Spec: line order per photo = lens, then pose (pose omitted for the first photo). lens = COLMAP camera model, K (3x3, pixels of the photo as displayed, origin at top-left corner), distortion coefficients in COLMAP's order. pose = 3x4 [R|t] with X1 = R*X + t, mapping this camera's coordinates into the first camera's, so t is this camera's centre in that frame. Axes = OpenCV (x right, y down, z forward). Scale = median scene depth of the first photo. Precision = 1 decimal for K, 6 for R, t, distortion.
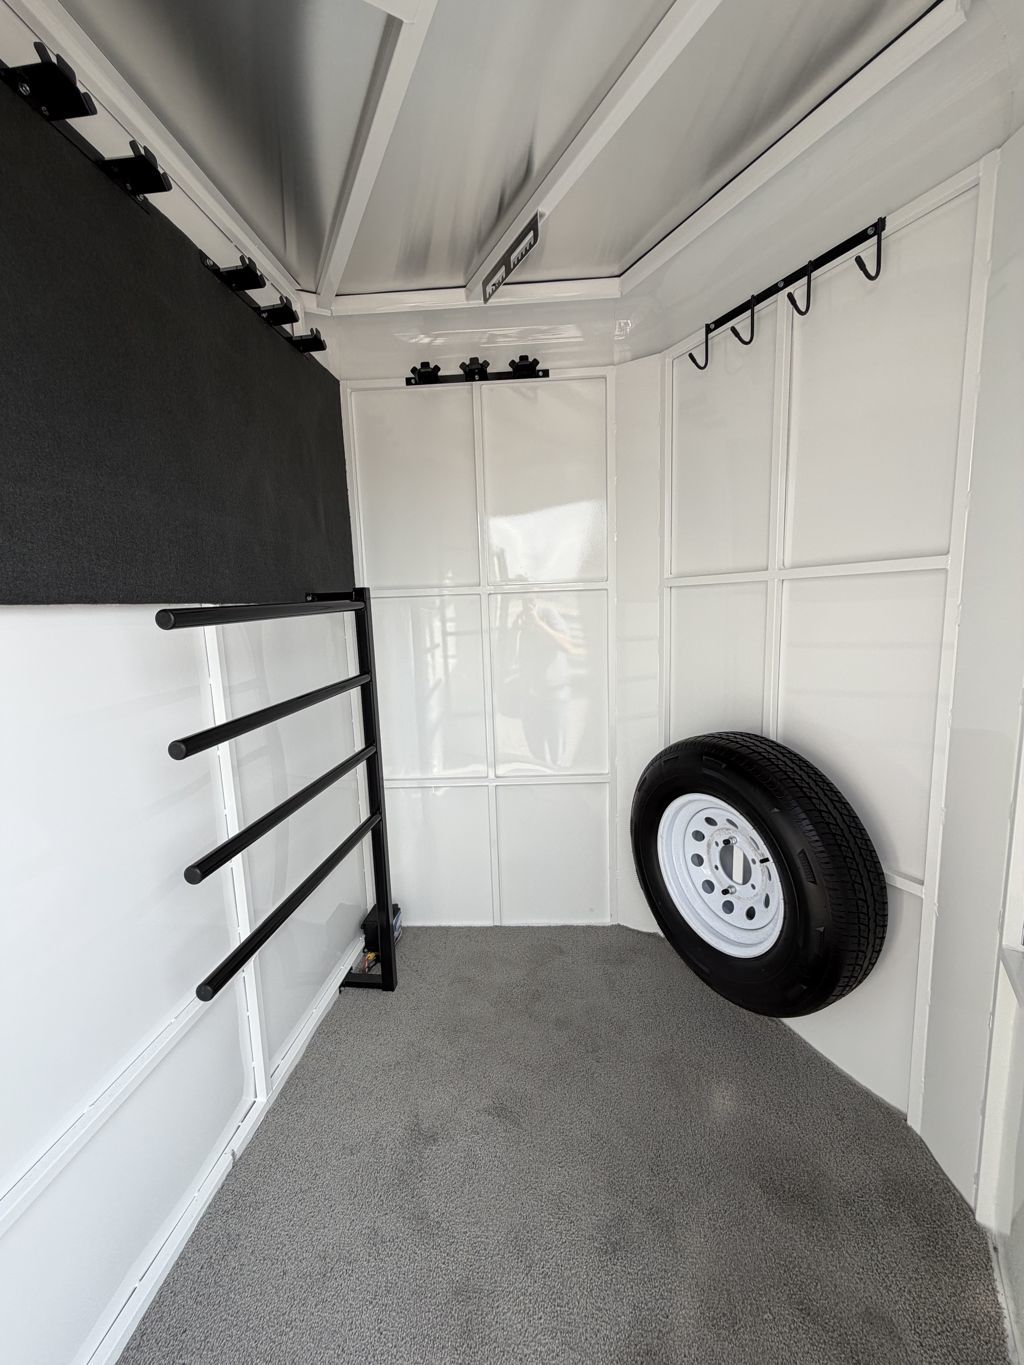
lens RADIAL K [[546.0, 0, 510.0], [0, 546.0, 680.4], [0, 0, 1]] dist [-0.000400, 0.000949]
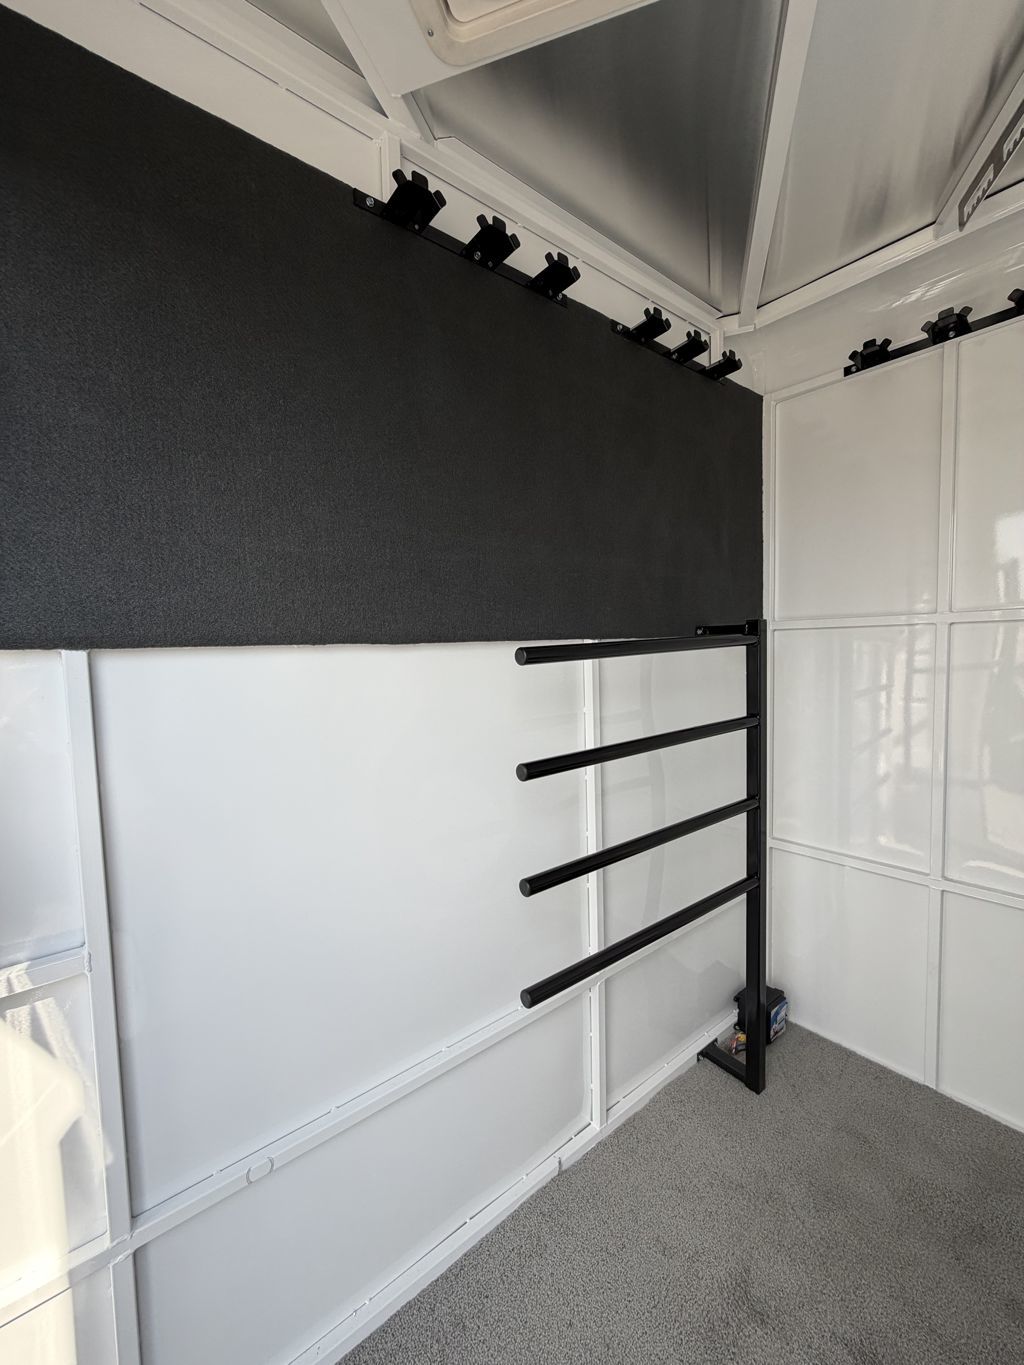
lens RADIAL K [[546.0, 0, 511.7], [0, 546.0, 680.5], [0, 0, 1]] dist [-0.000400, 0.000949]
pose [[0.701694, 0.062696, -0.709715, 0.085356], [-0.096244, 0.995332, -0.007229, -0.026285], [0.705948, 0.073378, 0.704452, 0.098751]]
